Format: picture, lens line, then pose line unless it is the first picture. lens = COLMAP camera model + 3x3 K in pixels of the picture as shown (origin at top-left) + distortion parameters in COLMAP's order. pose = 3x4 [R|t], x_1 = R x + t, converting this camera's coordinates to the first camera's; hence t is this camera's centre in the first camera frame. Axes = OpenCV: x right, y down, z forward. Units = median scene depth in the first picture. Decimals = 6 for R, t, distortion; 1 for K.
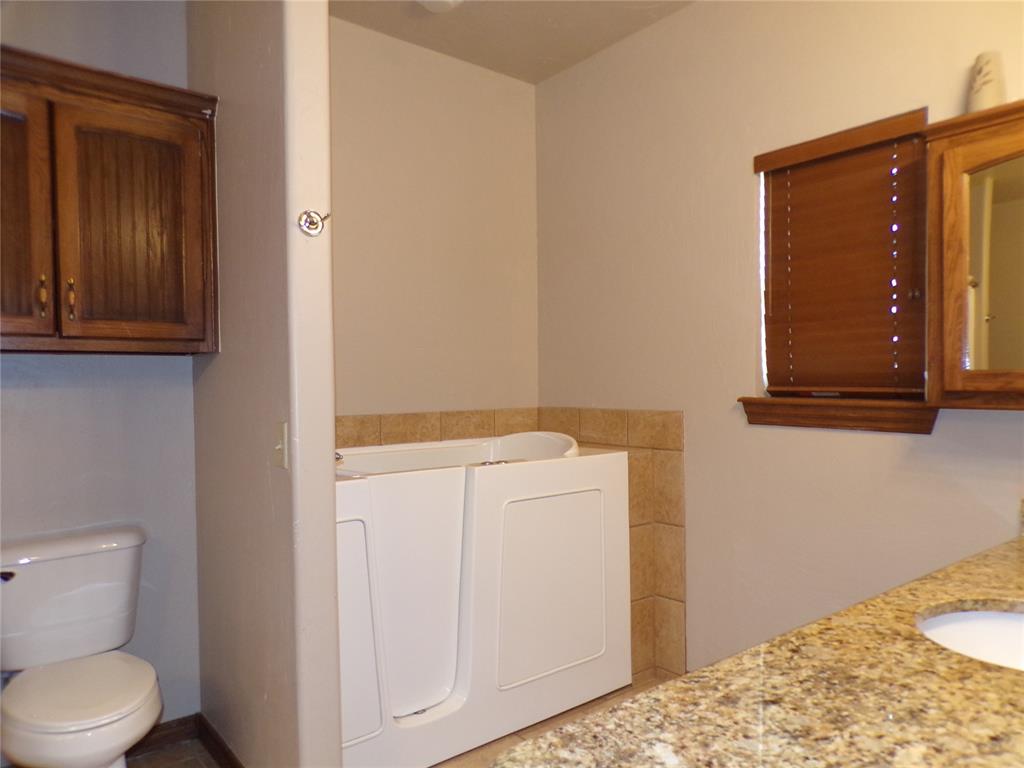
lens RADIAL K [[721.2, 0, 517.2], [0, 721.2, 389.4], [0, 0, 1]] dist [-0.003624, 0.028157]
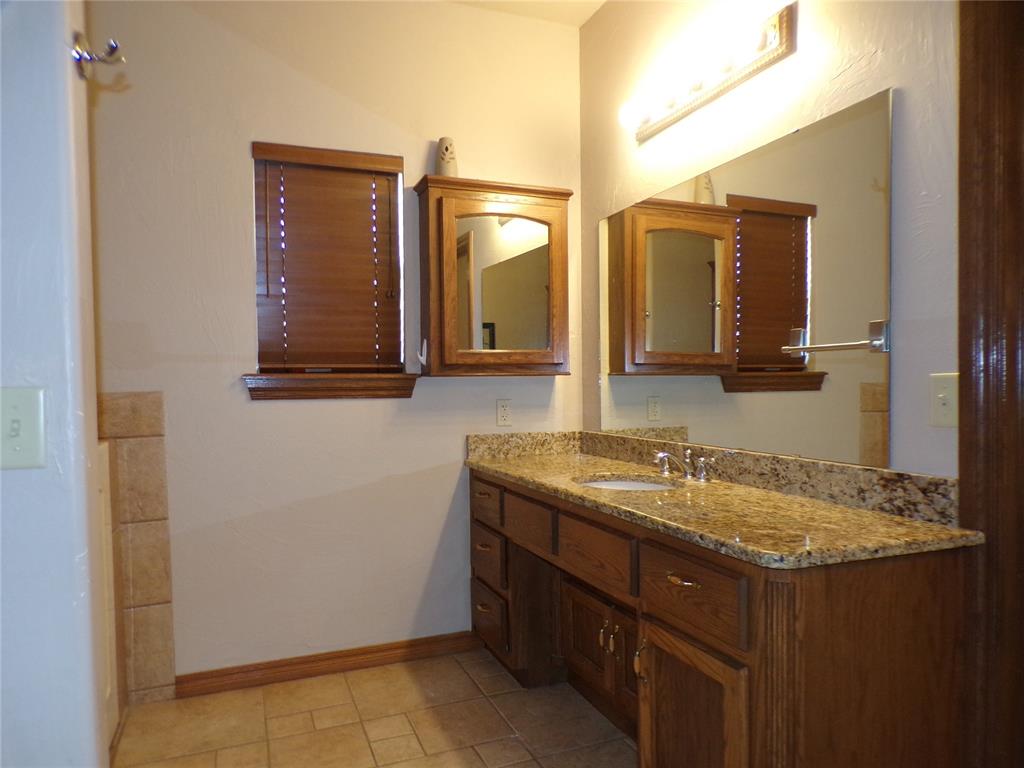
lens RADIAL K [[721.2, 0, 517.2], [0, 721.2, 389.4], [0, 0, 1]] dist [-0.003624, 0.028157]
pose [[0.271670, -0.015799, 0.962261, -0.575332], [0.022361, 0.999699, 0.010101, 0.031401], [-0.962131, 0.018773, 0.271941, 0.364795]]
